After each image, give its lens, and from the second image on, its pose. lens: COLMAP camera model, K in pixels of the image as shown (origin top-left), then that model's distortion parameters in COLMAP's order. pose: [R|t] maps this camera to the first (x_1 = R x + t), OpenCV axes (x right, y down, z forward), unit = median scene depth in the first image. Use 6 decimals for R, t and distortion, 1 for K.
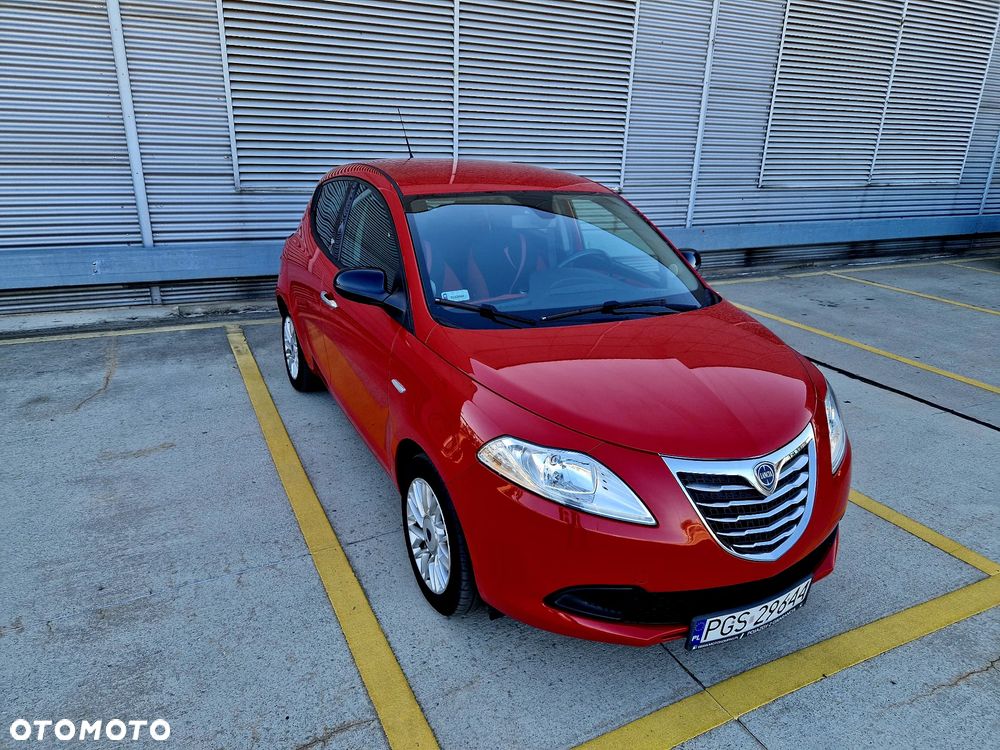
lens RADIAL K [[670.6, 0, 503.5], [0, 670.6, 375.4], [0, 0, 1]] dist [0.061355, -0.050980]
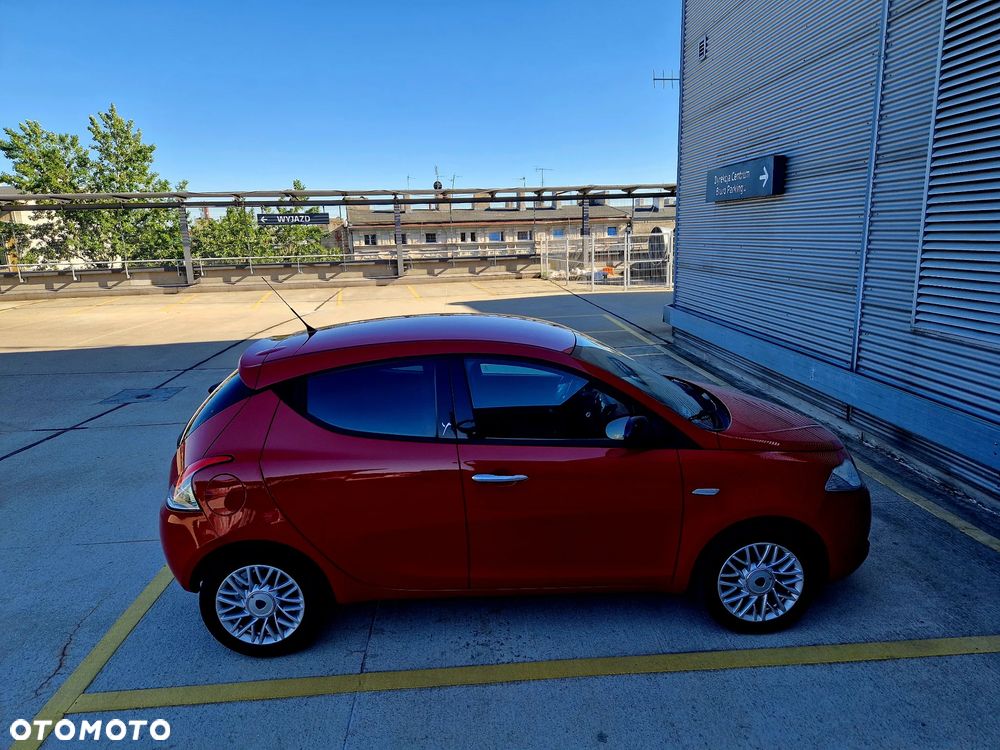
lens RADIAL K [[670.6, 0, 494.0], [0, 670.6, 376.3], [0, 0, 1]] dist [0.061355, -0.050980]
pose [[-0.404567, 0.174463, -0.897713, 0.710211], [-0.287771, 0.907481, 0.306050, -0.367746], [0.868052, 0.382153, -0.316931, 0.917583]]
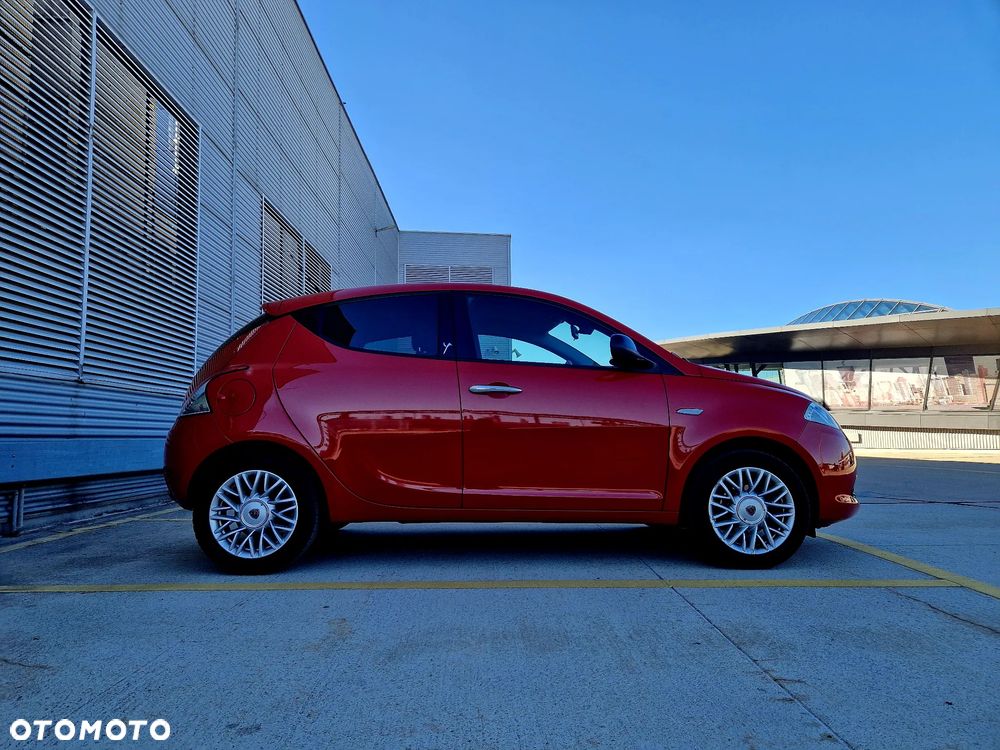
lens RADIAL K [[670.6, 0, 492.3], [0, 670.6, 377.5], [0, 0, 1]] dist [0.061355, -0.050980]
pose [[0.442889, 0.046641, 0.895363, -0.717077], [0.321203, 0.924105, -0.207021, 0.047349], [-0.837065, 0.379281, 0.394295, 0.363455]]
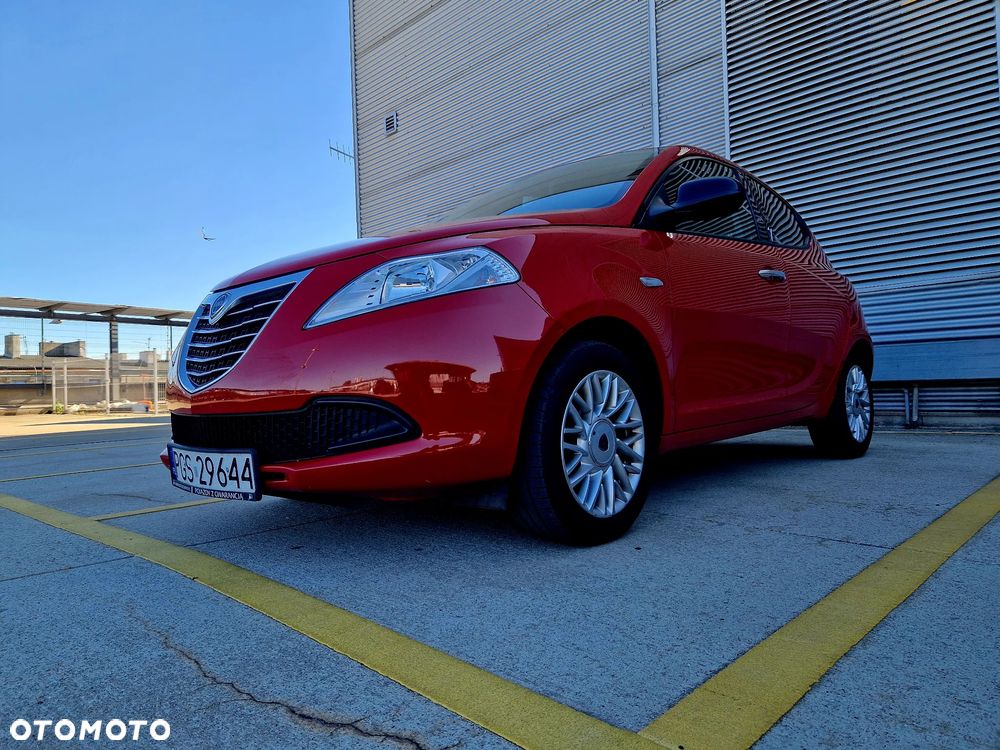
lens RADIAL K [[670.6, 0, 489.5], [0, 670.6, 369.5], [0, 0, 1]] dist [0.061355, -0.050980]
pose [[0.320096, -0.065046, -0.945150, 0.533787], [-0.277941, 0.947293, -0.159325, 0.106836], [0.905697, 0.313695, 0.285145, 0.420797]]
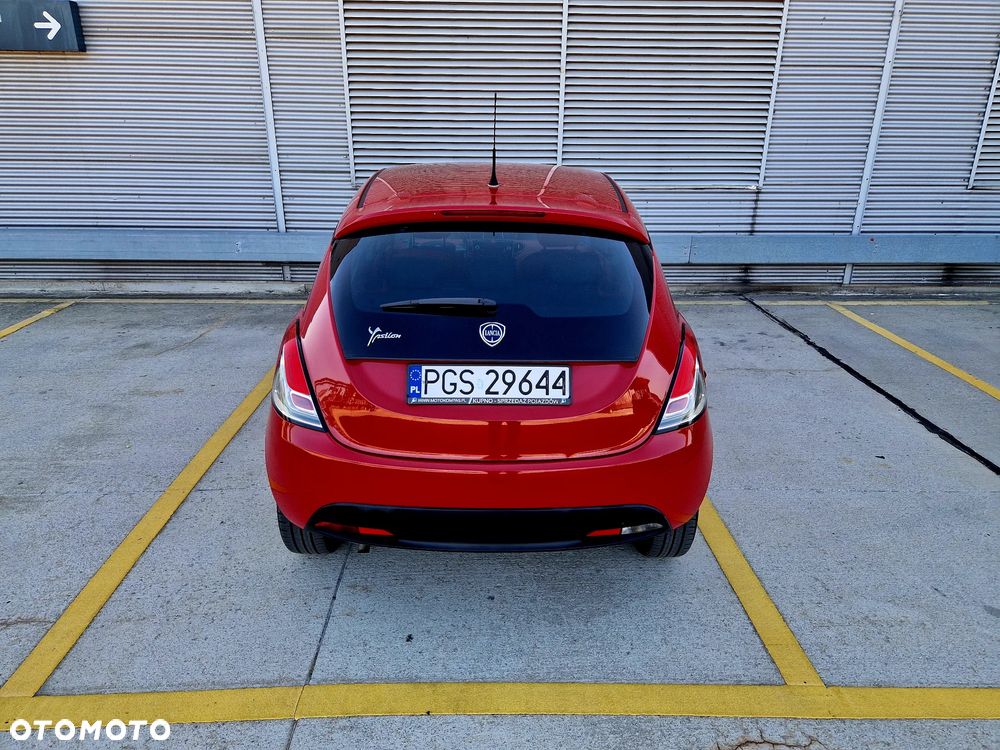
lens RADIAL K [[670.6, 0, 504.8], [0, 670.6, 375.6], [0, 0, 1]] dist [0.061355, -0.050980]
pose [[0.908741, 0.123301, -0.398732, 0.364957], [-0.122686, 0.992074, 0.027170, -0.020774], [0.398922, 0.024229, 0.916665, 0.078276]]
